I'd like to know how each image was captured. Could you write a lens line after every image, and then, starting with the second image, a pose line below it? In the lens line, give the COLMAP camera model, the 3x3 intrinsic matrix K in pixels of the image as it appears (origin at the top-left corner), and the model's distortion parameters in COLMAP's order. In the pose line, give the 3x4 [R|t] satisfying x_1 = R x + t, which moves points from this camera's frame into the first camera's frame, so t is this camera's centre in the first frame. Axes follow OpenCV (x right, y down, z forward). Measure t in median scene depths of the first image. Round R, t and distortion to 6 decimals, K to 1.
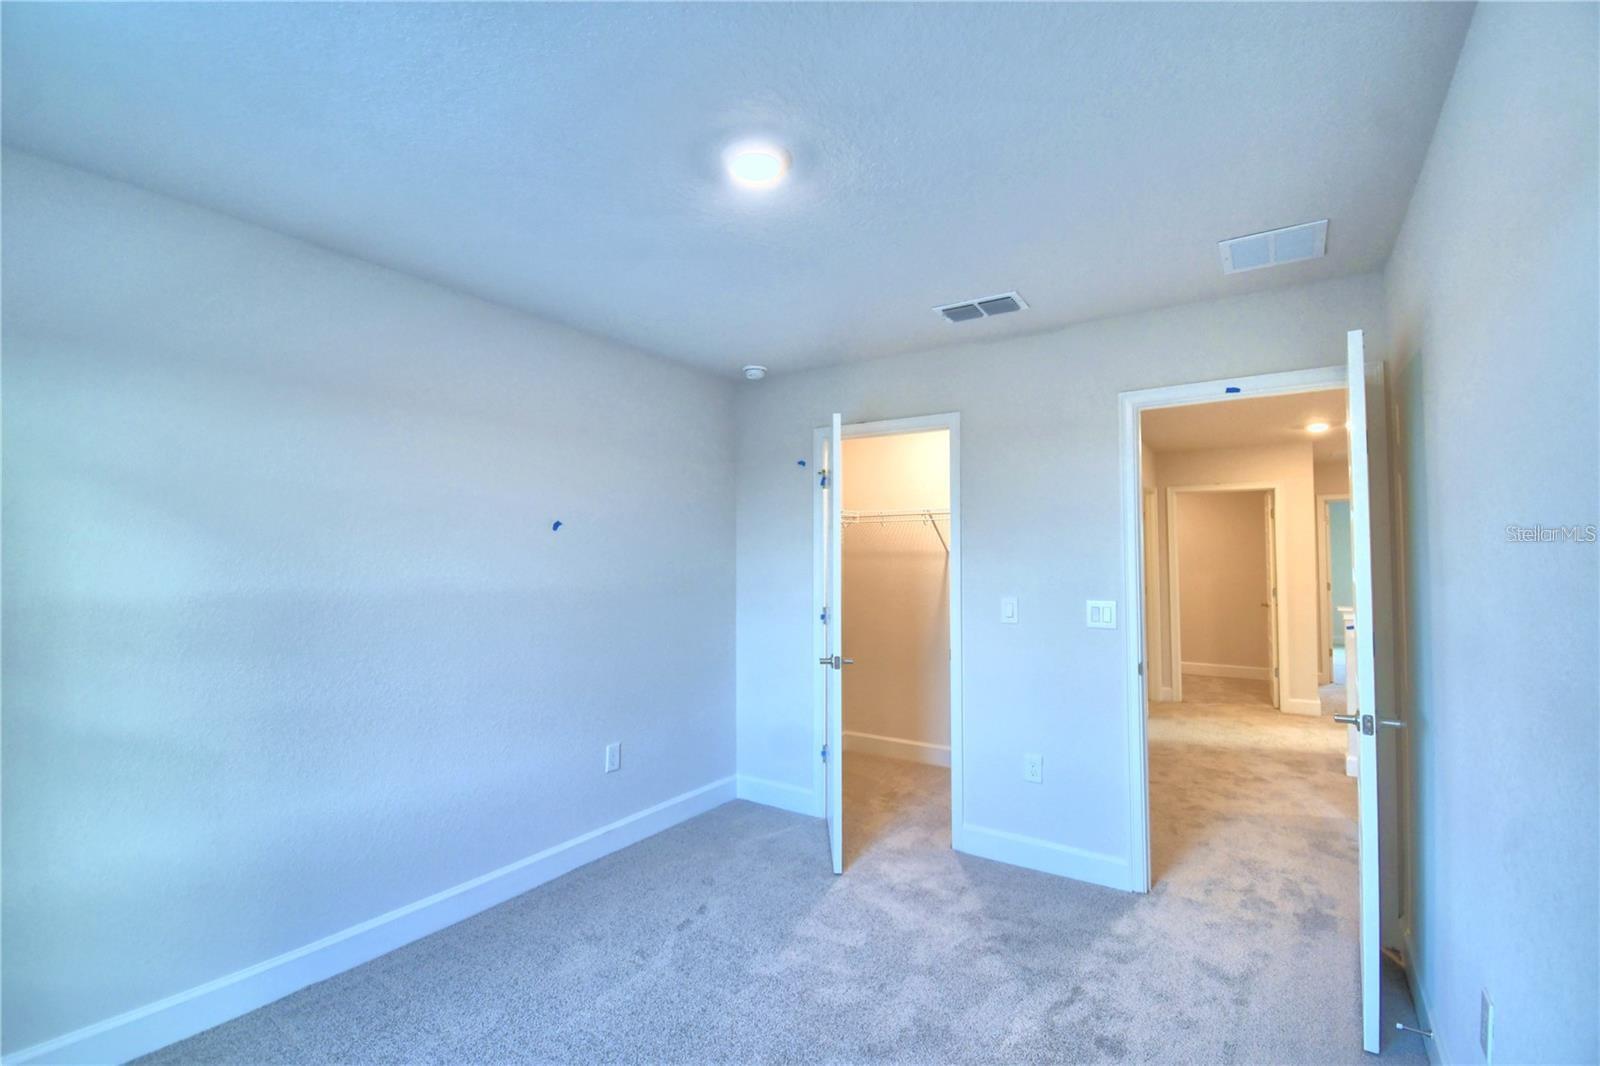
lens RADIAL K [[702.6, 0, 794.4], [0, 702.6, 532.2], [0, 0, 1]] dist [-0.006302, -0.006686]
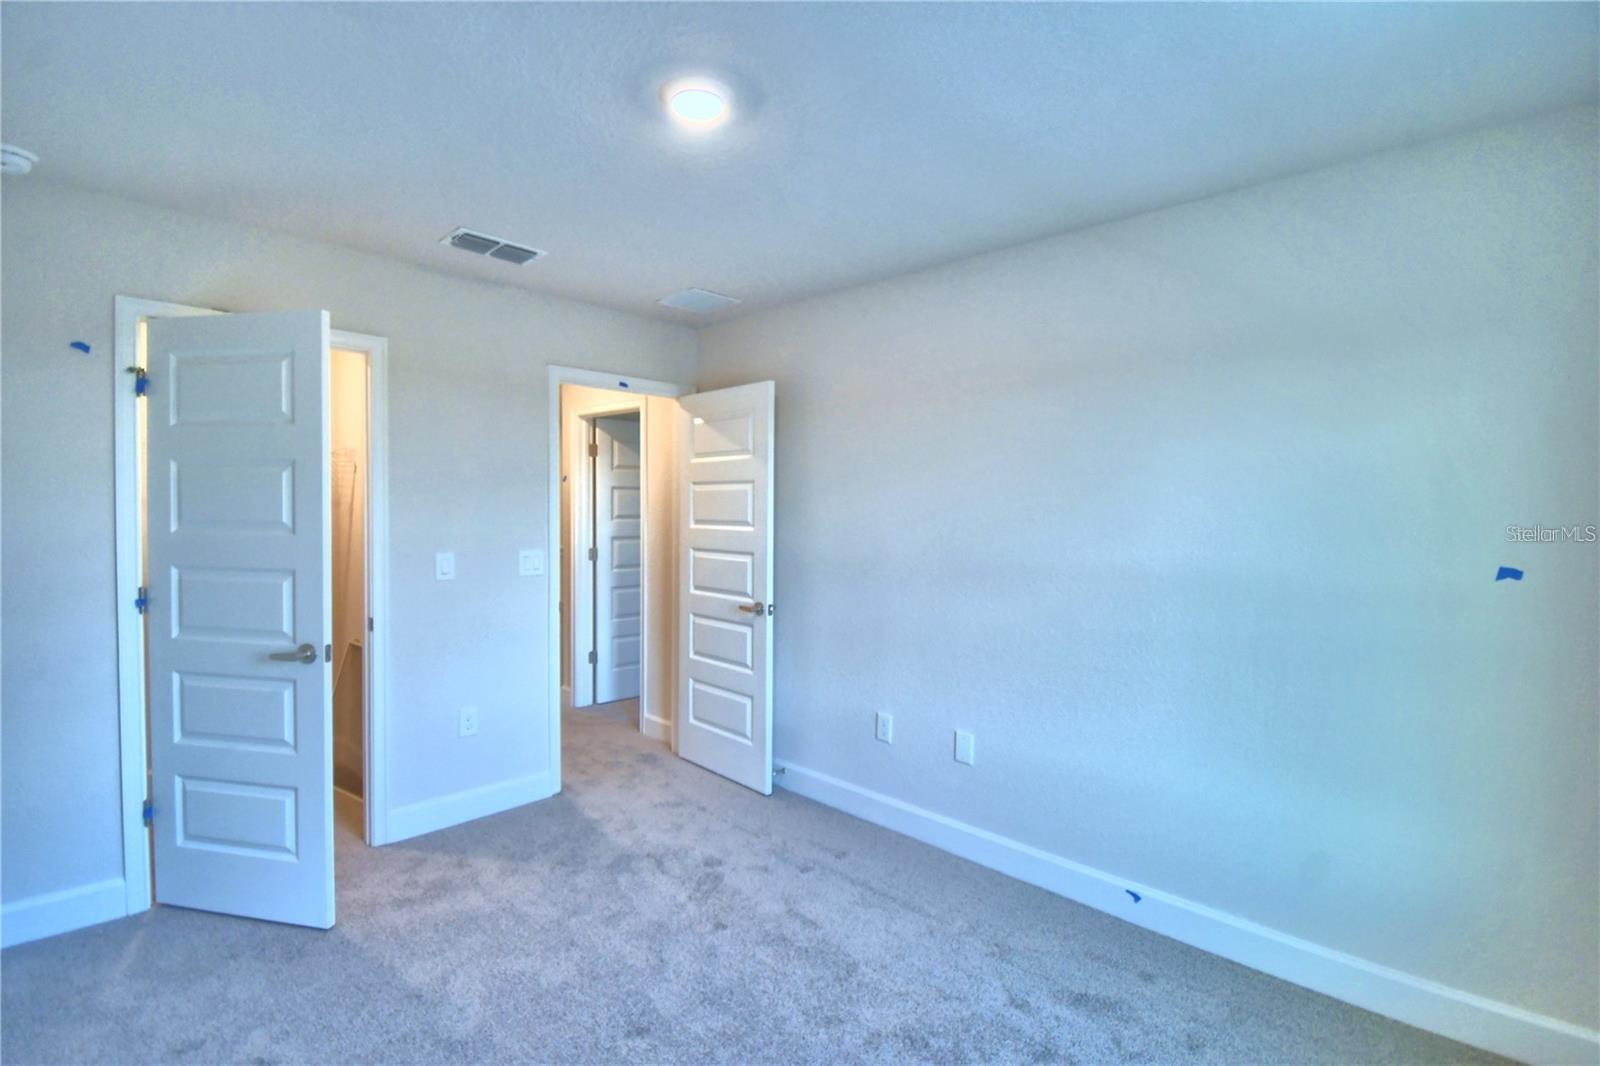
lens RADIAL K [[702.6, 0, 798.3], [0, 702.6, 531.4], [0, 0, 1]] dist [-0.006302, -0.006686]
pose [[0.196717, -0.025920, 0.980118, -0.576556], [-0.046648, 0.998271, 0.035762, 0.009281], [-0.979350, -0.052755, 0.195168, 0.387064]]
